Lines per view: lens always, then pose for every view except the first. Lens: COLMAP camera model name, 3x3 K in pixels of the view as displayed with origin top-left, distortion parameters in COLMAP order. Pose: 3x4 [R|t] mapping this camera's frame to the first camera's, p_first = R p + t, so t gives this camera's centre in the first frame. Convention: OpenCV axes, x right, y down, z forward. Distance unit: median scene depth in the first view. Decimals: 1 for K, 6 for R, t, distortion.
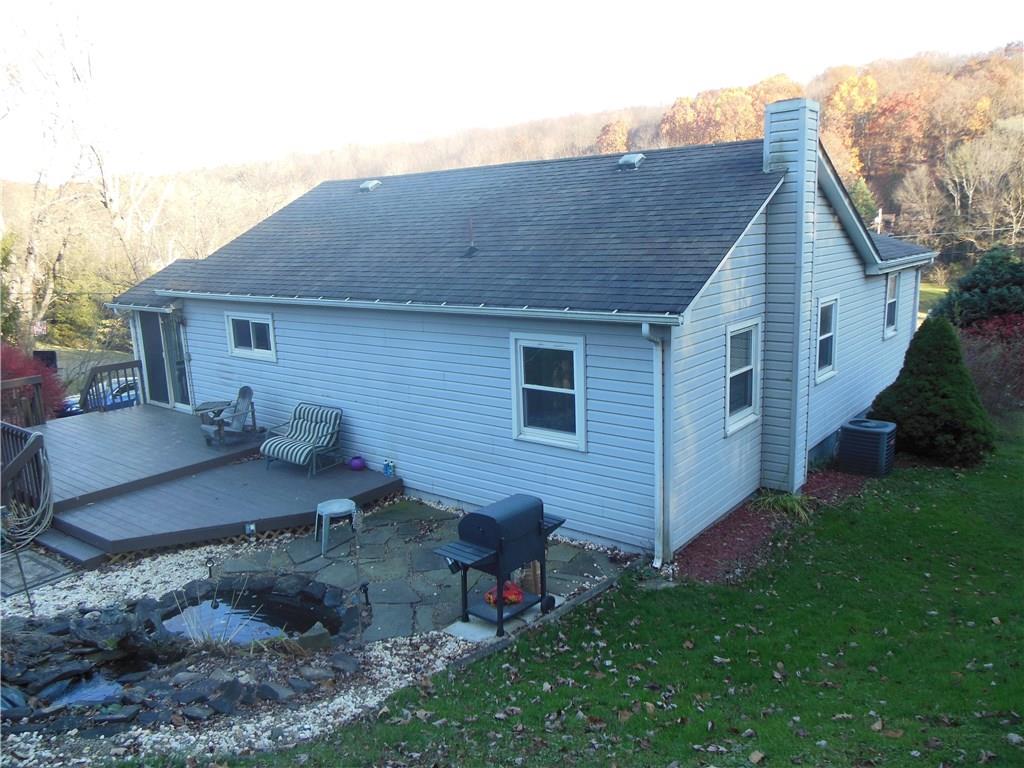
lens RADIAL K [[789.3, 0, 512.0], [0, 789.3, 384.0], [0, 0, 1]] dist [-0.016819, 0.006285]
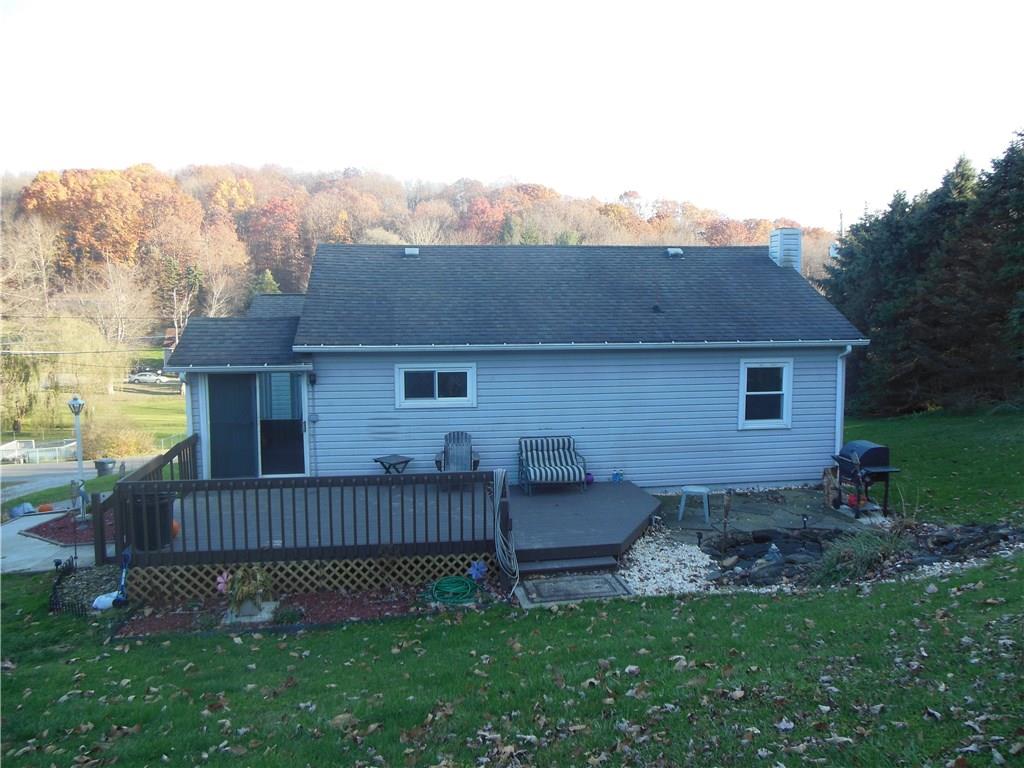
lens RADIAL K [[789.3, 0, 512.0], [0, 789.3, 384.0], [0, 0, 1]] dist [-0.016819, 0.006285]
pose [[0.677471, -0.045060, 0.734168, -1.010227], [0.127244, 0.990253, -0.056640, 0.008955], [-0.724460, 0.131791, 0.676602, 0.207274]]
